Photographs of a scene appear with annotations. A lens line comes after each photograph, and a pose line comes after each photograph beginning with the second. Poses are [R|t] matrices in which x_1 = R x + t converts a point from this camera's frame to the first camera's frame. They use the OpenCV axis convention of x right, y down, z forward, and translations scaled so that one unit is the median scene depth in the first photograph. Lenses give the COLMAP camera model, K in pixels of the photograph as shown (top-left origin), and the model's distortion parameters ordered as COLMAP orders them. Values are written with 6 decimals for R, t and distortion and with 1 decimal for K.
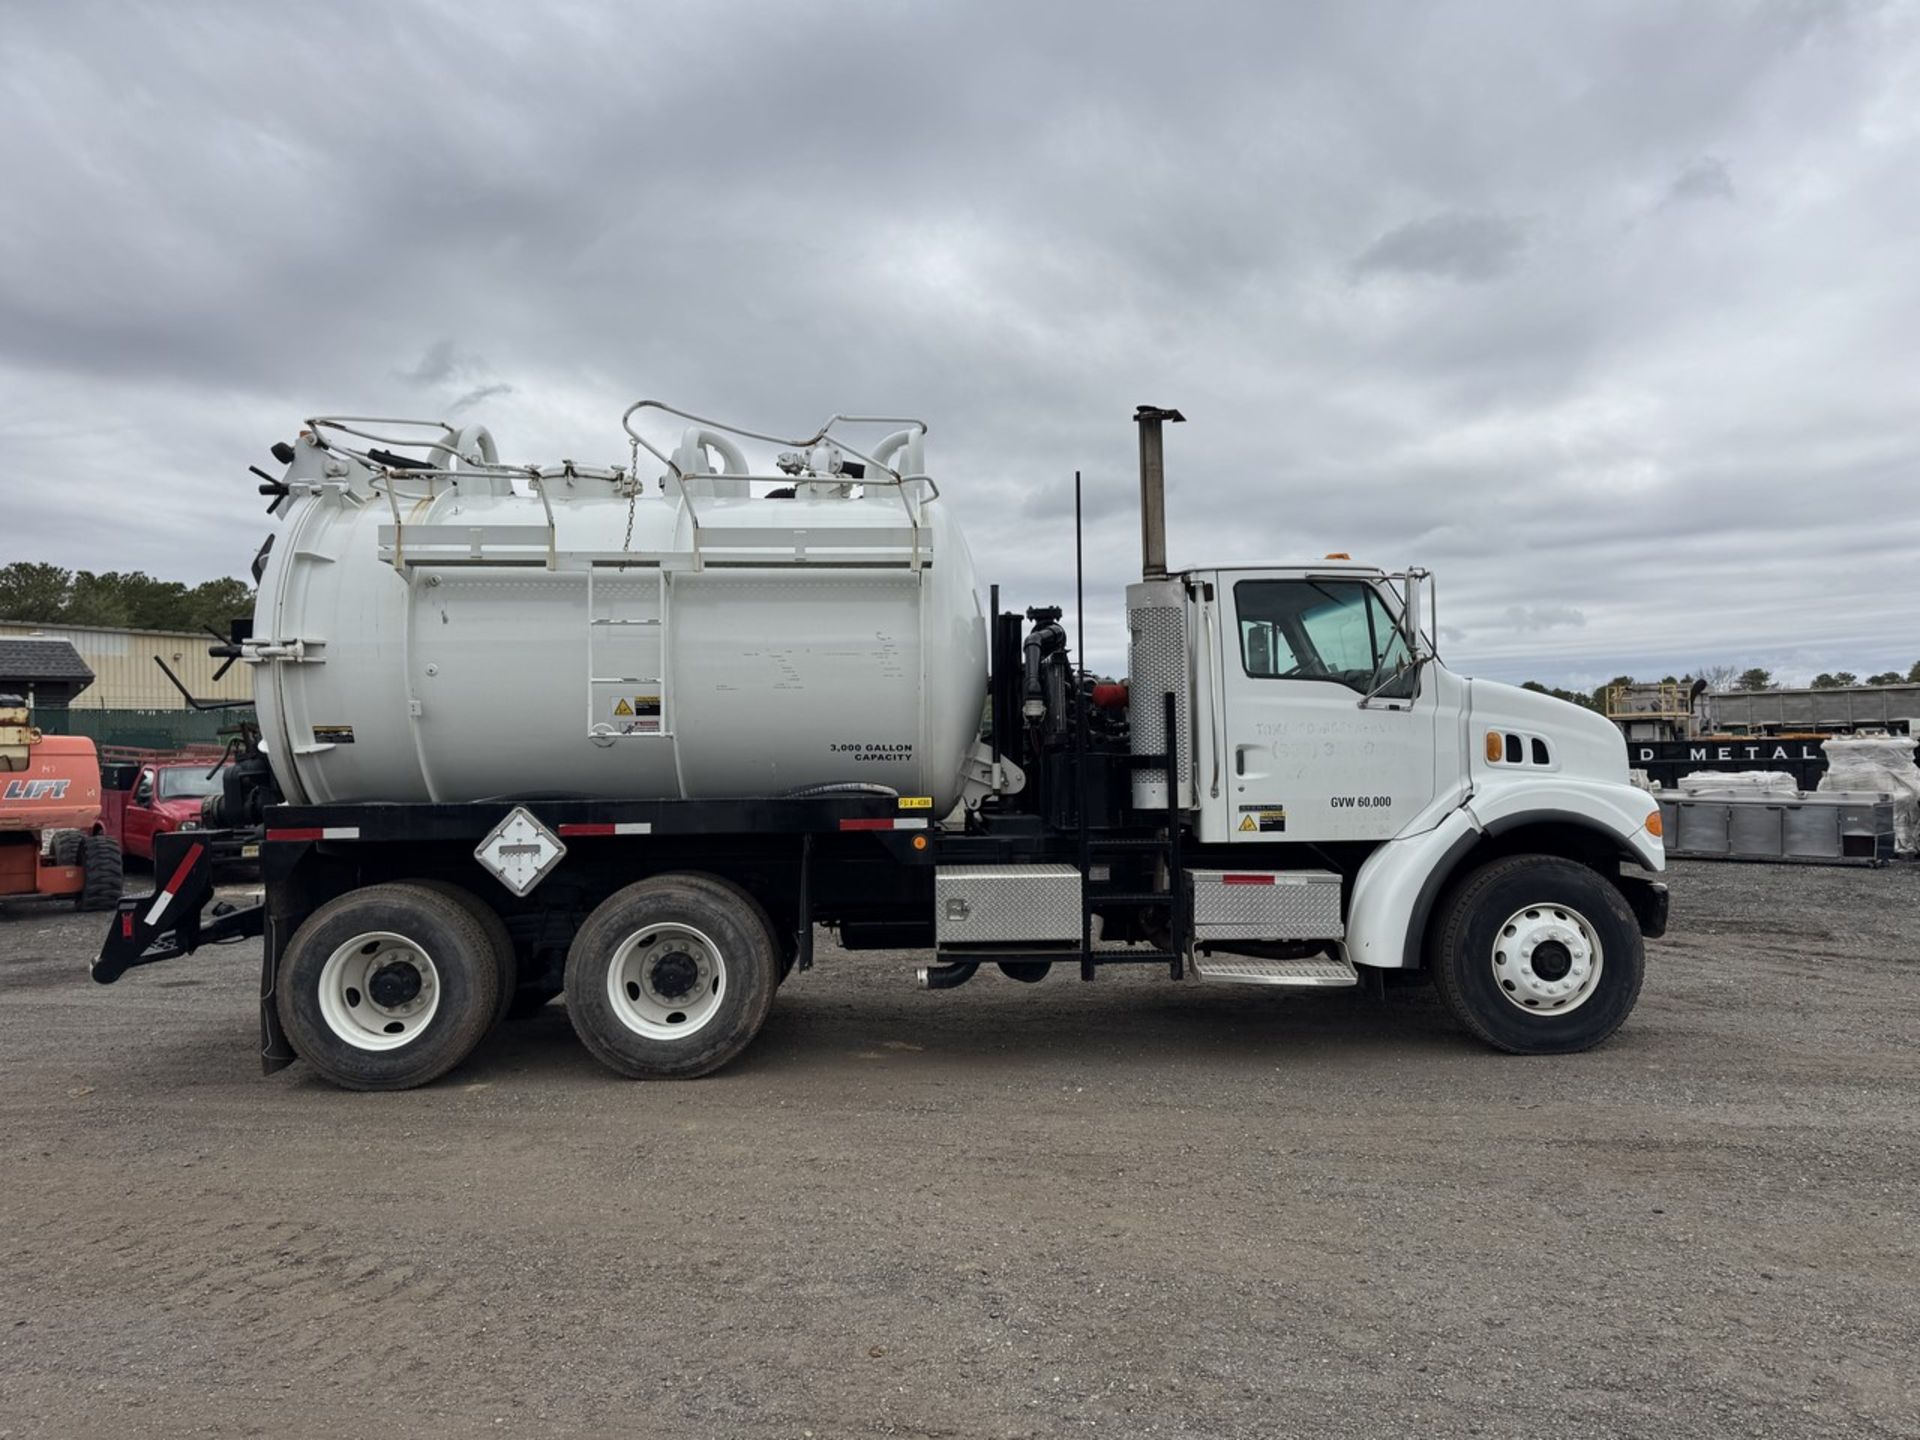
lens RADIAL K [[1376.9, 0, 988.1], [0, 1376.9, 703.5], [0, 0, 1]] dist [0.118922, -0.241540]
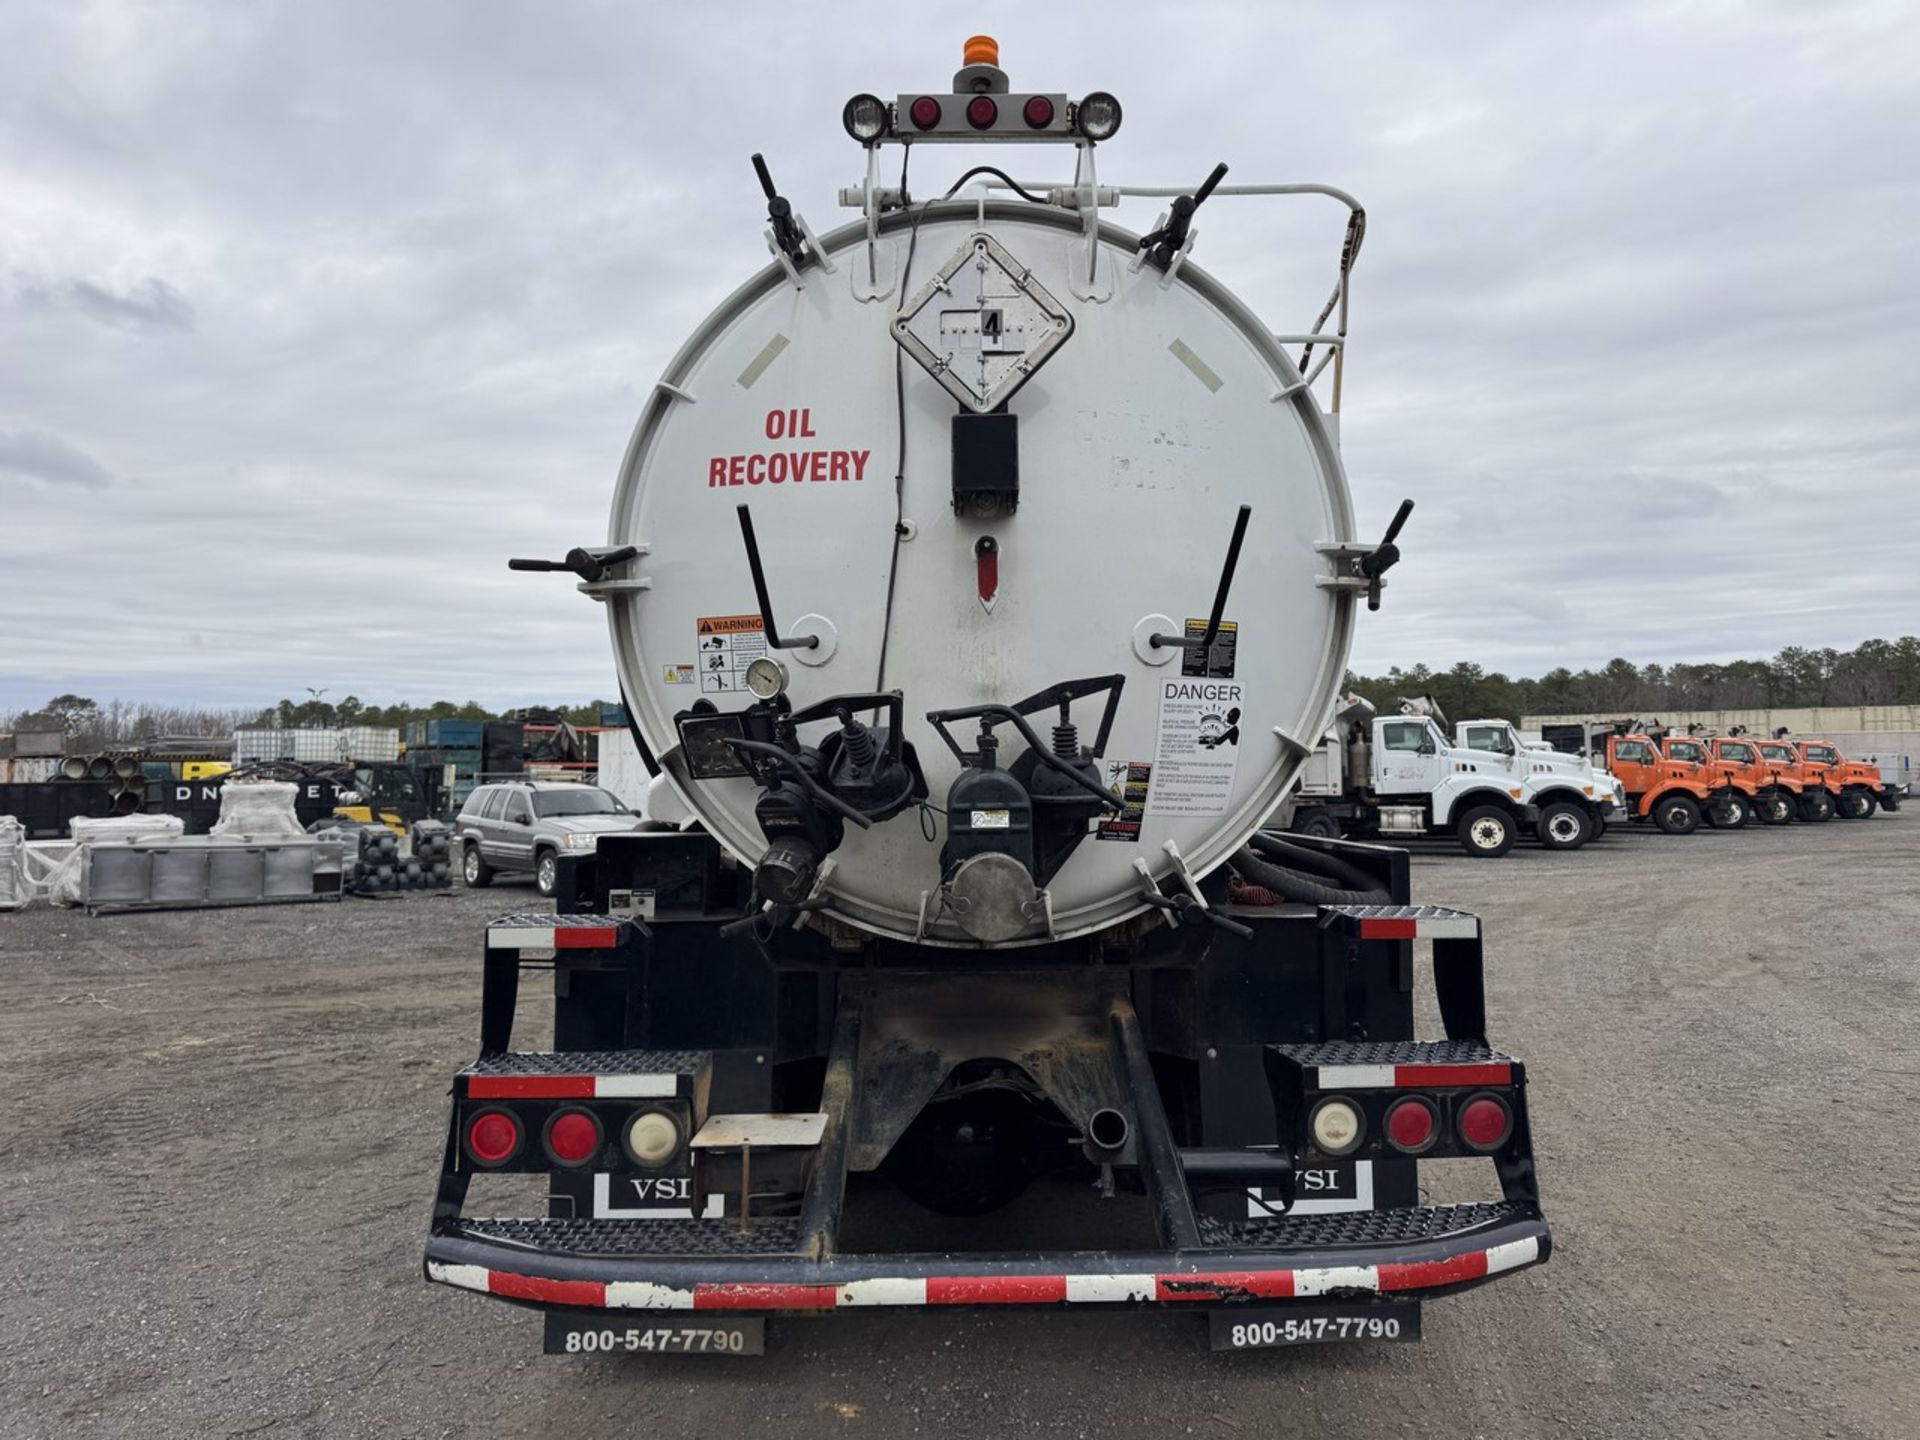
lens RADIAL K [[1338.8, 0, 968.6], [0, 1338.8, 676.1], [0, 0, 1]] dist [0.111306, -0.178918]
pose [[0.030996, 0.093962, 0.995093, -1.037331], [-0.033151, 0.995120, -0.092932, 0.057997], [-0.998970, -0.030108, 0.033959, 1.115469]]
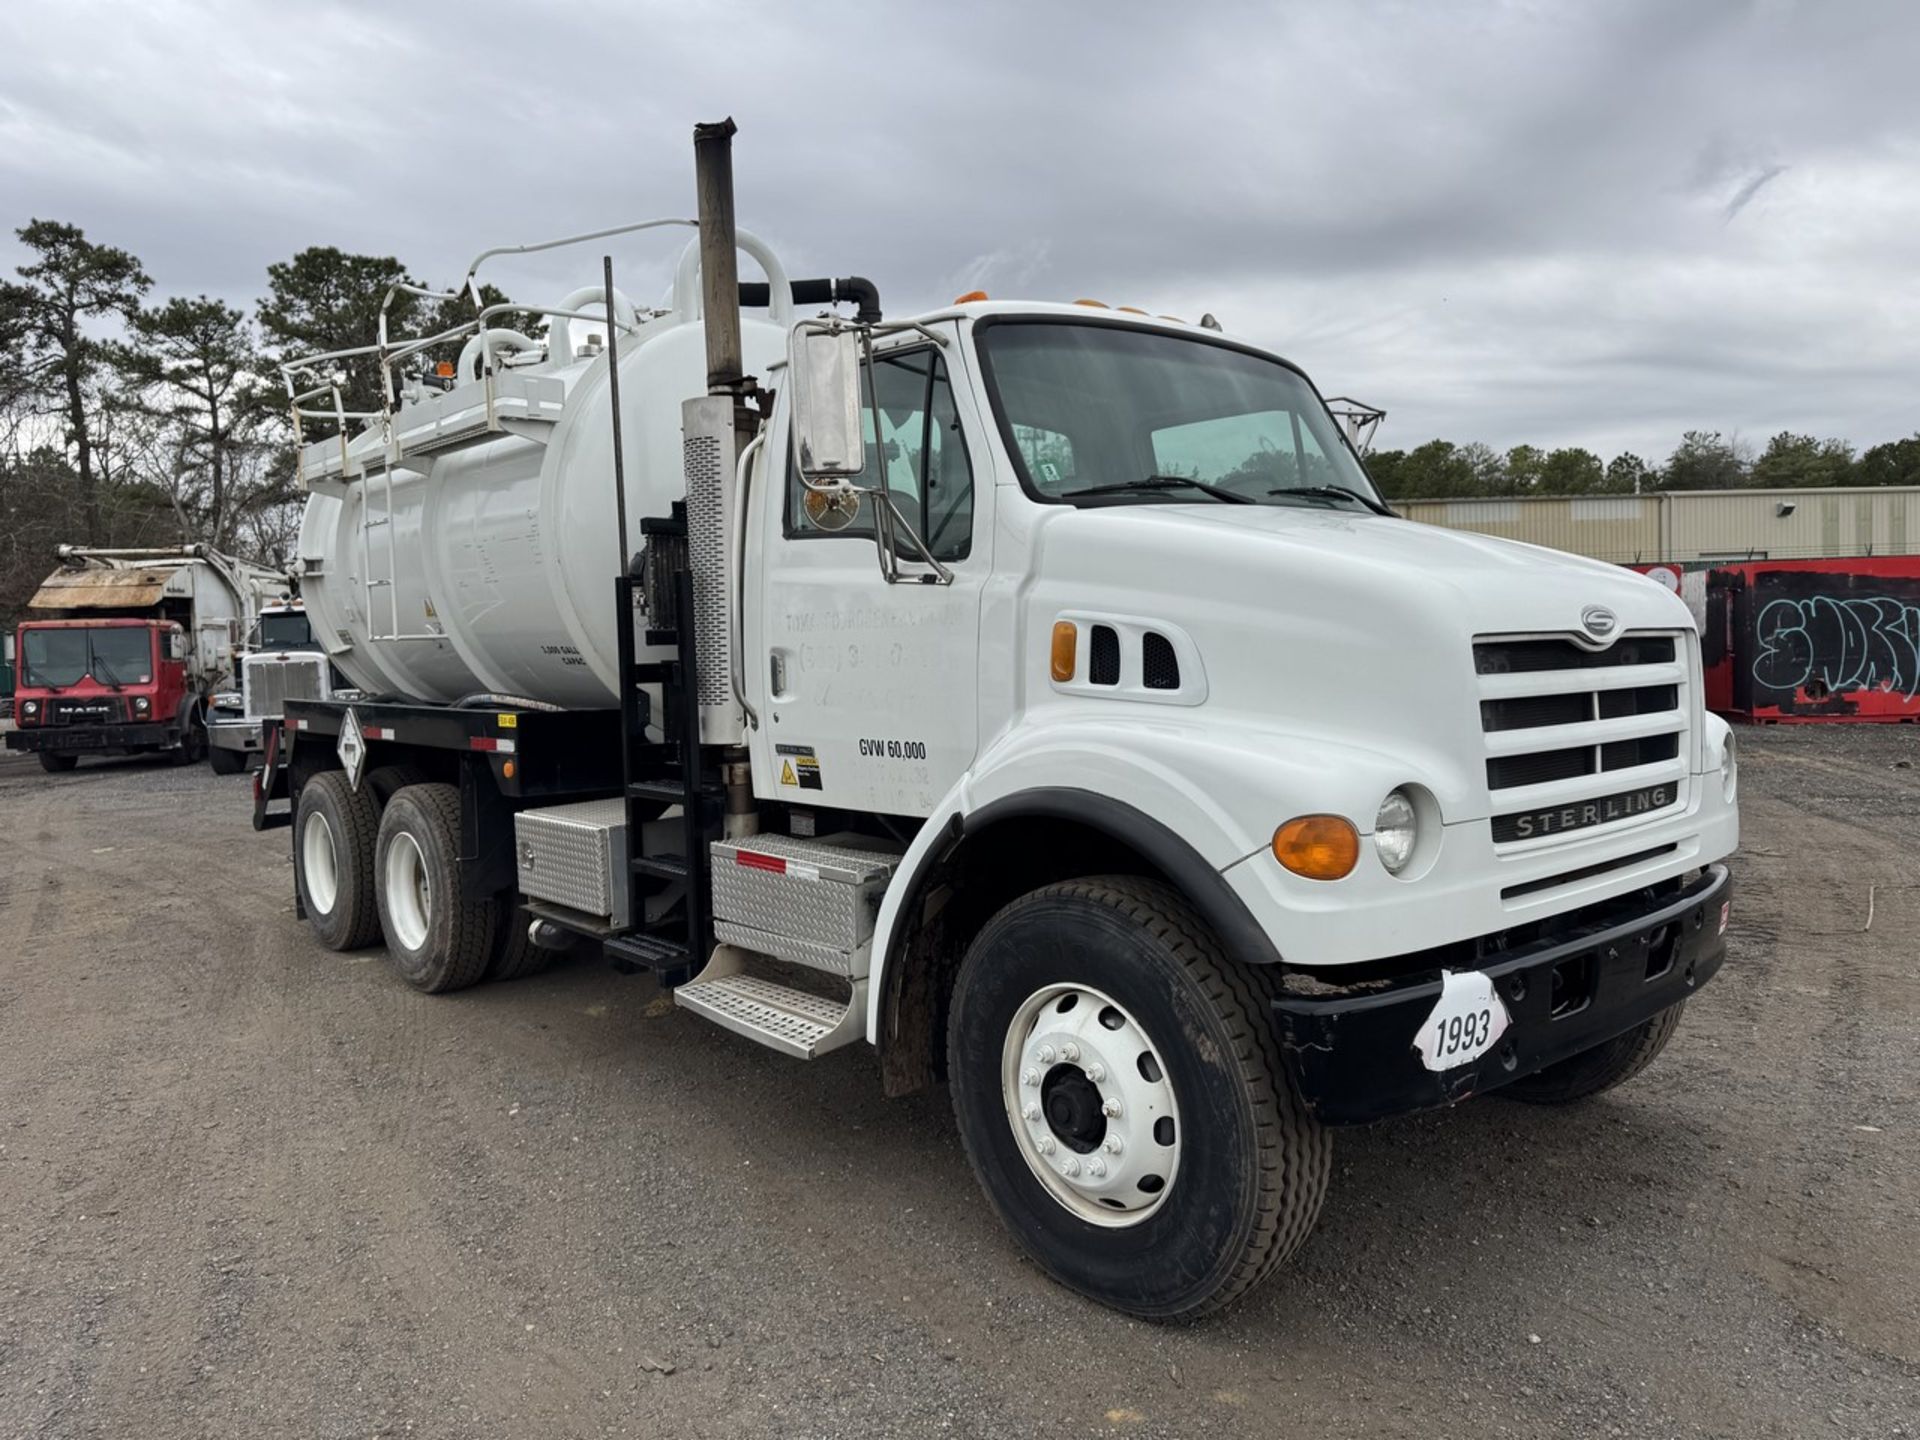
lens RADIAL K [[1367.3, 0, 934.9], [0, 1367.3, 696.0], [0, 0, 1]] dist [0.037035, -0.044870]
pose [[0.623634, 0.029263, -0.781169, 0.722154], [0.050955, 0.995652, 0.077977, 0.007165], [0.780054, -0.088433, 0.619431, 0.681596]]
